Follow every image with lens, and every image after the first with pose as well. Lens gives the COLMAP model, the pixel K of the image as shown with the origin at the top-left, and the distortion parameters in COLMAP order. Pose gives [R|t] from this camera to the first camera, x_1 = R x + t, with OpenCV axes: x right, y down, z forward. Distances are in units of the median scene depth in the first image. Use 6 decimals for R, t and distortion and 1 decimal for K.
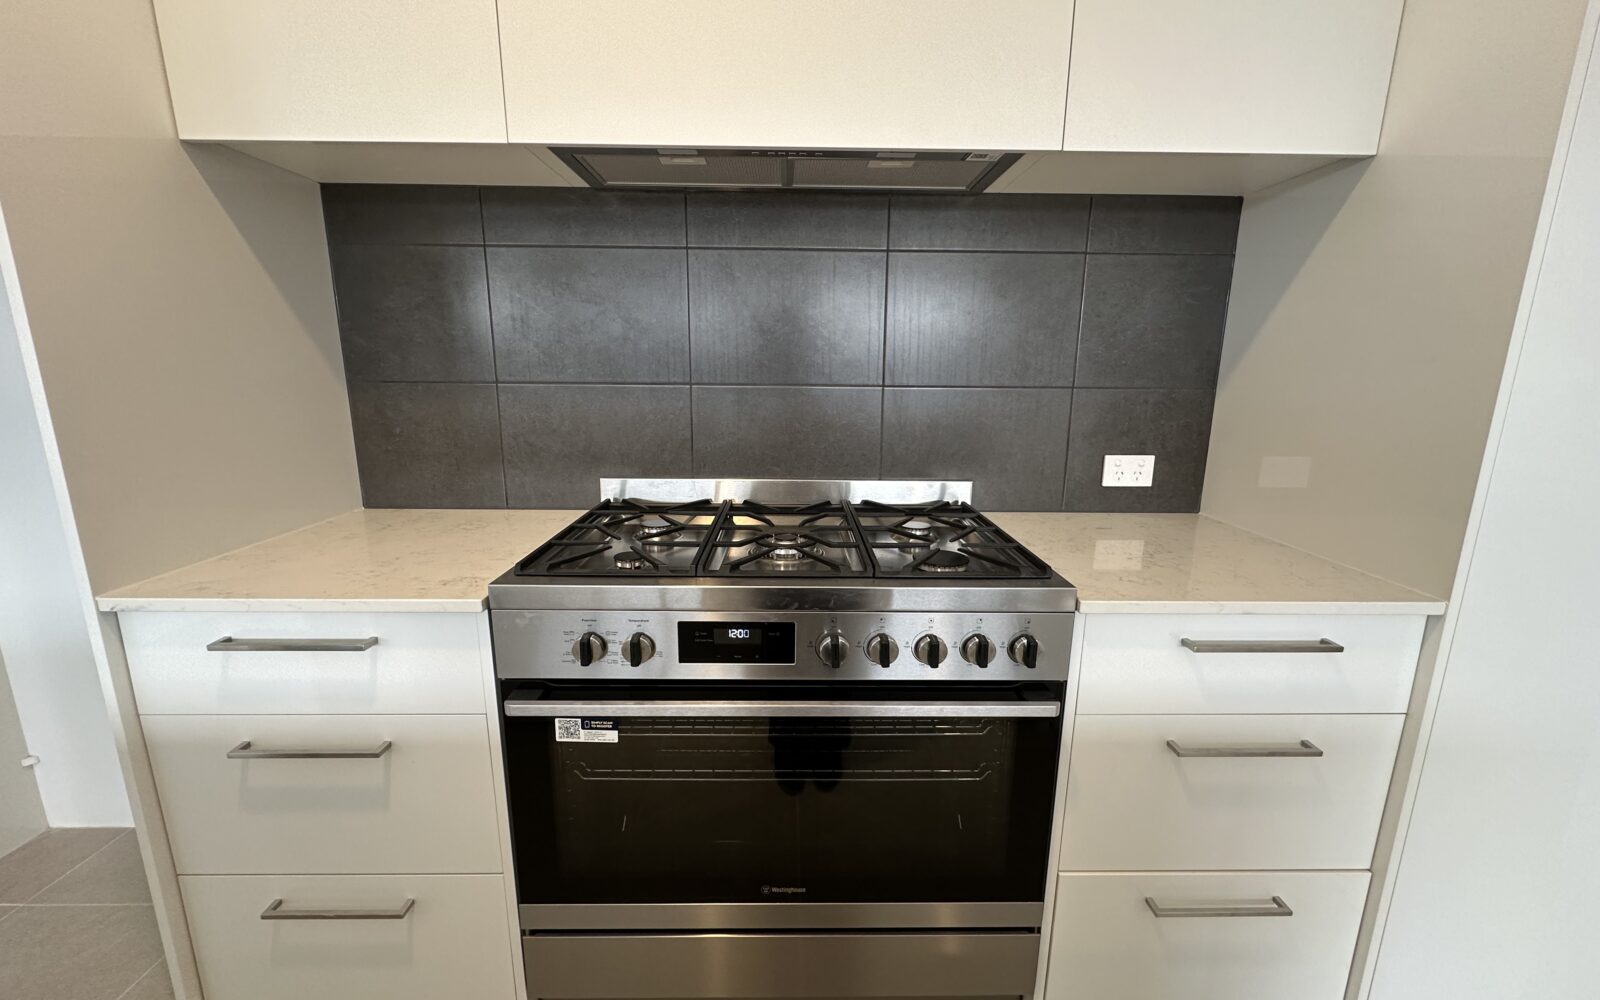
lens RADIAL K [[636.2, 0, 800.0], [0, 636.2, 500.0], [0, 0, 1]] dist [0.002398, 0.000355]
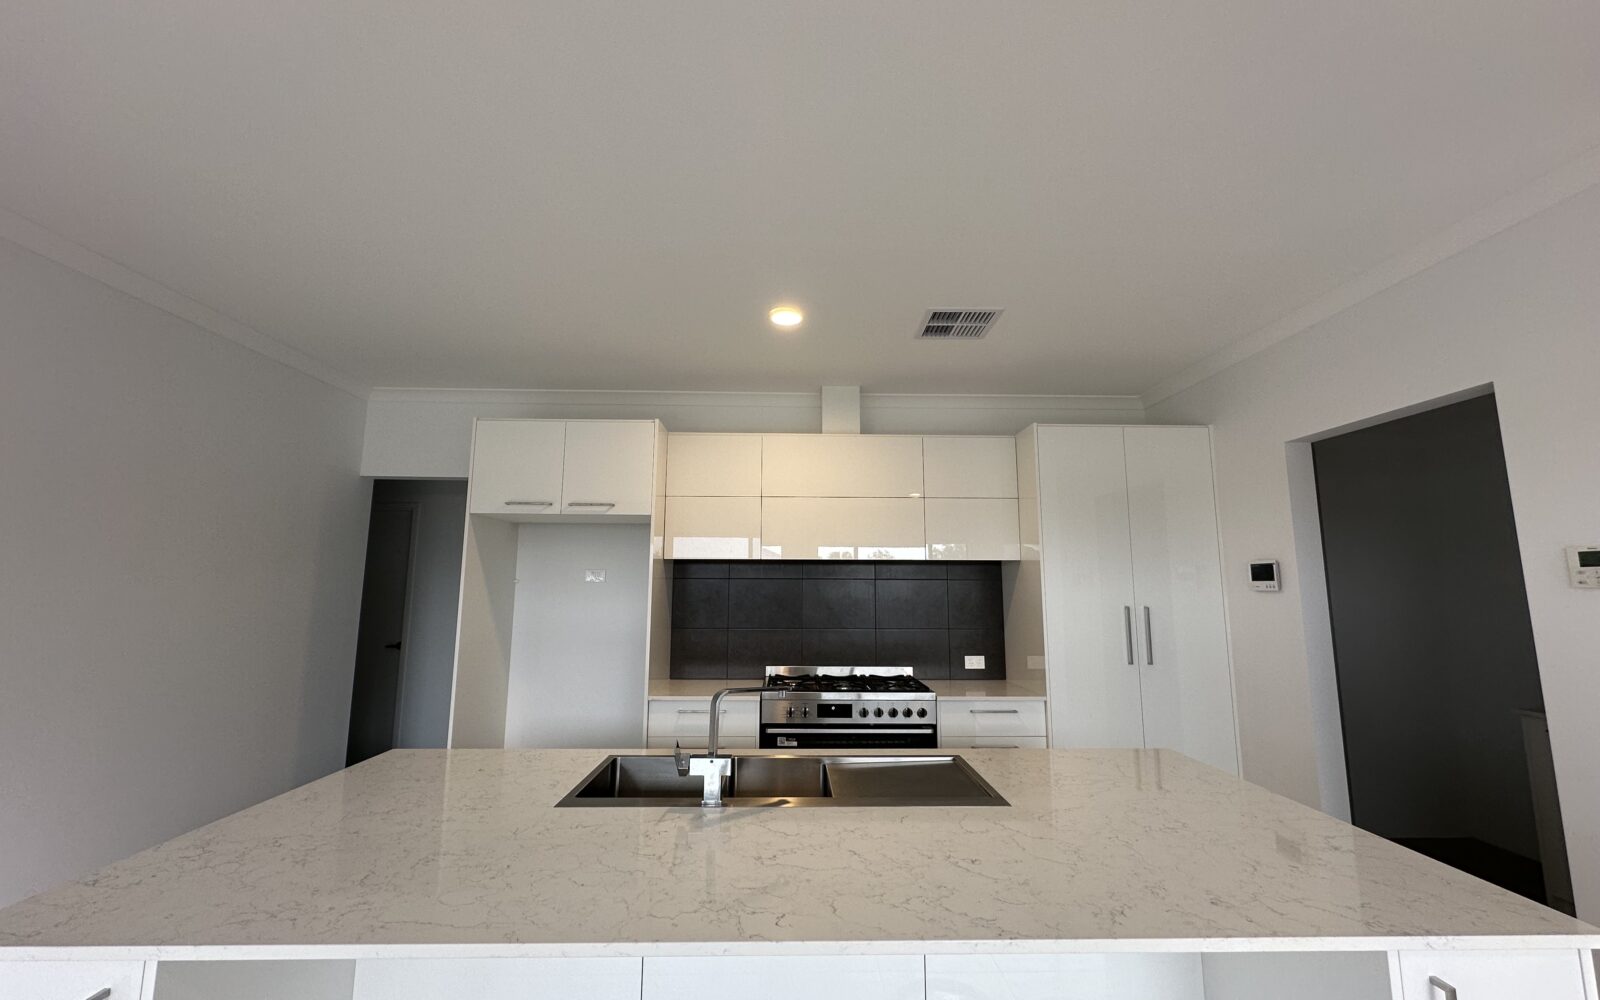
lens RADIAL K [[636.2, 0, 800.0], [0, 636.2, 500.0], [0, 0, 1]] dist [0.002398, 0.000355]
pose [[0.999956, -0.004589, 0.008152, -0.193526], [0.007104, 0.939468, -0.342562, 0.211259], [-0.006086, 0.342605, 0.939460, -1.599470]]
